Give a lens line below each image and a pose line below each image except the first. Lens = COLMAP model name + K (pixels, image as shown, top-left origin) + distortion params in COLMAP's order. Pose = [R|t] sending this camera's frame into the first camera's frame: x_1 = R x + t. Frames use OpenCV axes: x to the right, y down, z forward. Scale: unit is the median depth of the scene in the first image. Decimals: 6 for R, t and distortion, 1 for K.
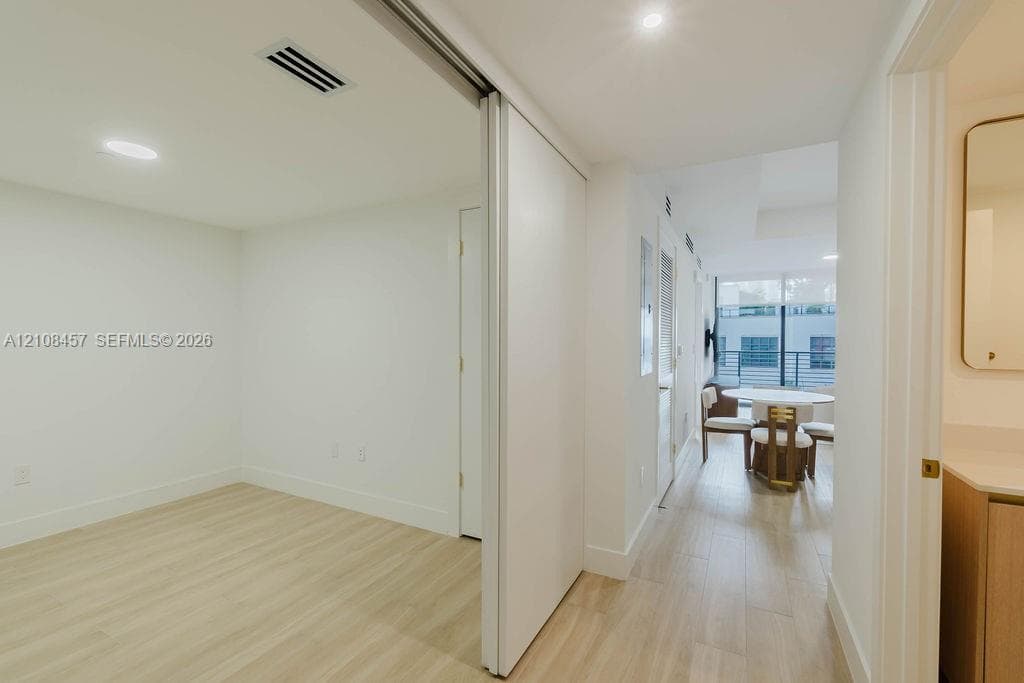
lens RADIAL K [[441.5, 0, 511.1], [0, 441.5, 343.3], [0, 0, 1]] dist [0.001439, 0.001309]
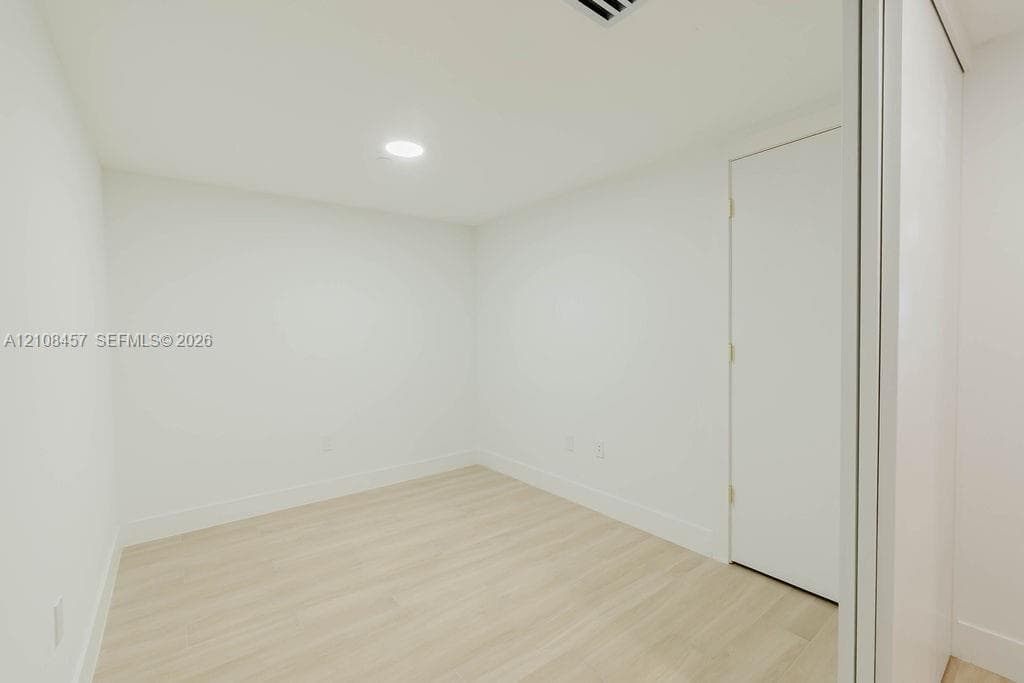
lens RADIAL K [[441.5, 0, 512.8], [0, 441.5, 342.9], [0, 0, 1]] dist [0.001439, 0.001309]
pose [[0.916176, -0.009639, -0.400659, -0.156958], [0.018687, 0.999651, 0.018682, 0.005797], [0.400339, -0.024603, 0.916037, 0.100804]]
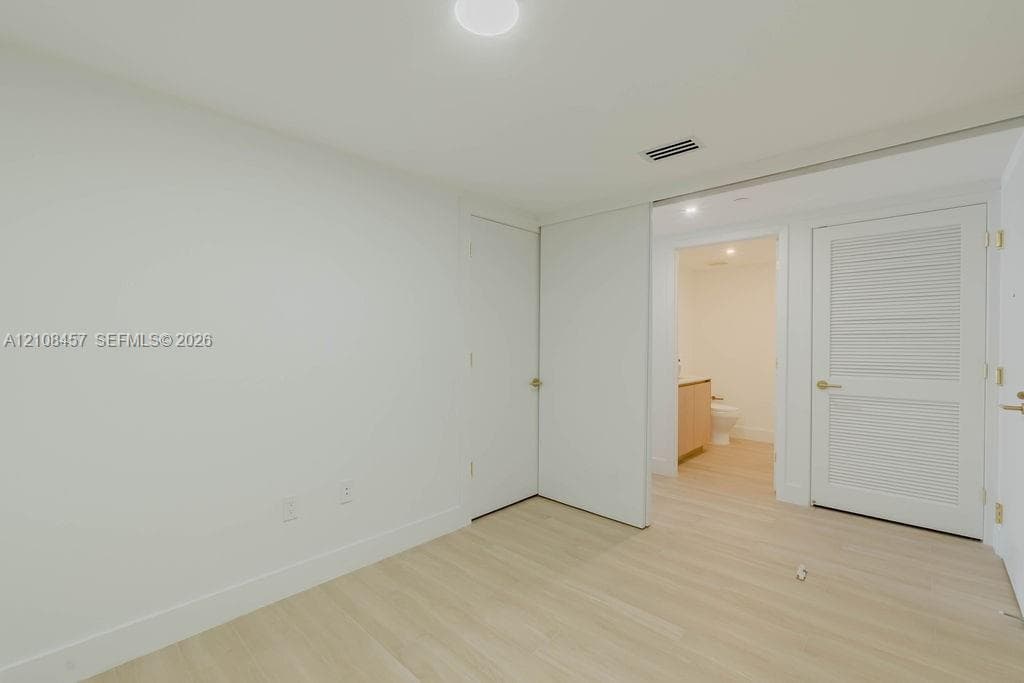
lens RADIAL K [[441.5, 0, 512.8], [0, 441.5, 343.1], [0, 0, 1]] dist [0.001439, 0.001309]
pose [[0.240601, 0.001428, 0.970623, -1.154781], [0.003457, 0.999991, -0.002329, 0.014652], [-0.970618, 0.003916, 0.240594, 0.676050]]
